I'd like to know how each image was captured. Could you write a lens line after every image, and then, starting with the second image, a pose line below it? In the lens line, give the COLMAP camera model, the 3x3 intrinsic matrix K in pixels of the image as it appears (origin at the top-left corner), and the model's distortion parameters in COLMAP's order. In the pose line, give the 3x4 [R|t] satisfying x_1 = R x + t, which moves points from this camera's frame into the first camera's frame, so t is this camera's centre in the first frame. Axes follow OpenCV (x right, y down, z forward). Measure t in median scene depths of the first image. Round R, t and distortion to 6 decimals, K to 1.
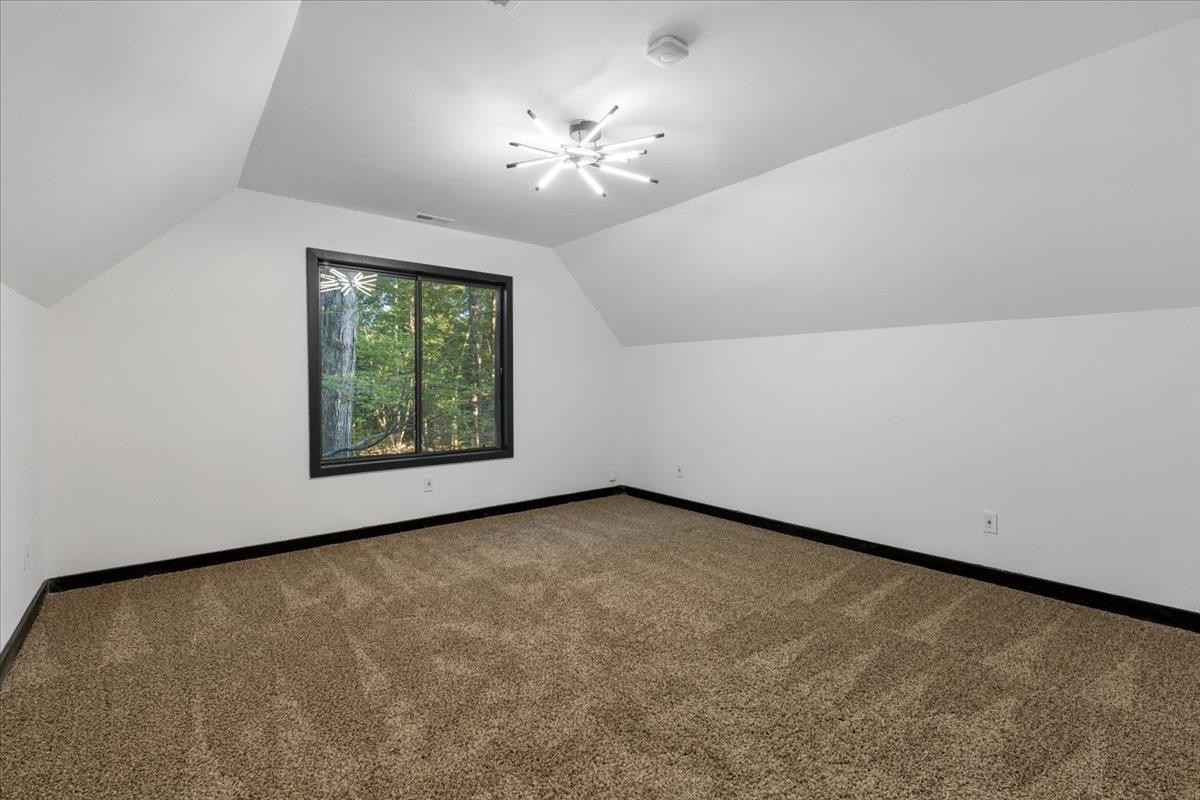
lens RADIAL K [[542.8, 0, 606.9], [0, 542.8, 390.2], [0, 0, 1]] dist [0.010646, -0.000779]
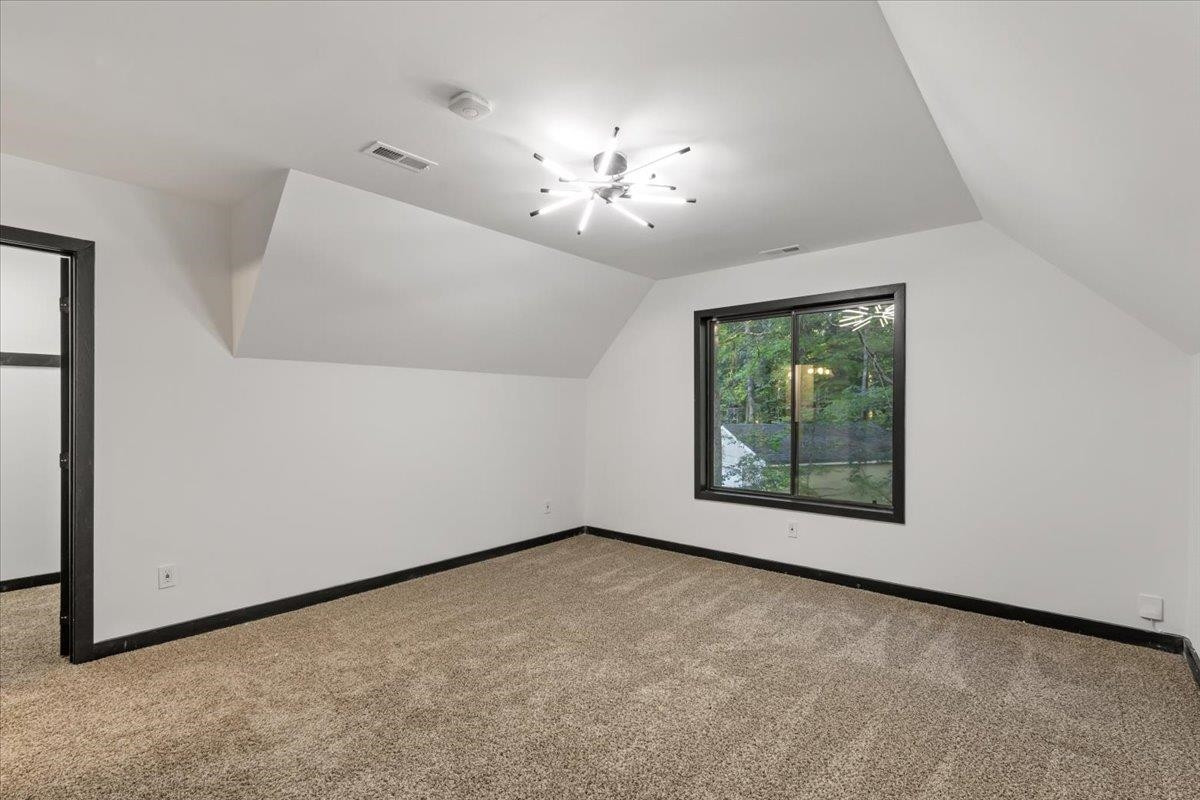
lens RADIAL K [[542.8, 0, 606.7], [0, 542.8, 409.9], [0, 0, 1]] dist [0.010646, -0.000779]
pose [[0.177034, -0.002021, -0.984203, 0.624400], [-0.014701, 0.999881, -0.004697, -0.029560], [0.984095, 0.015300, 0.176983, 0.585754]]
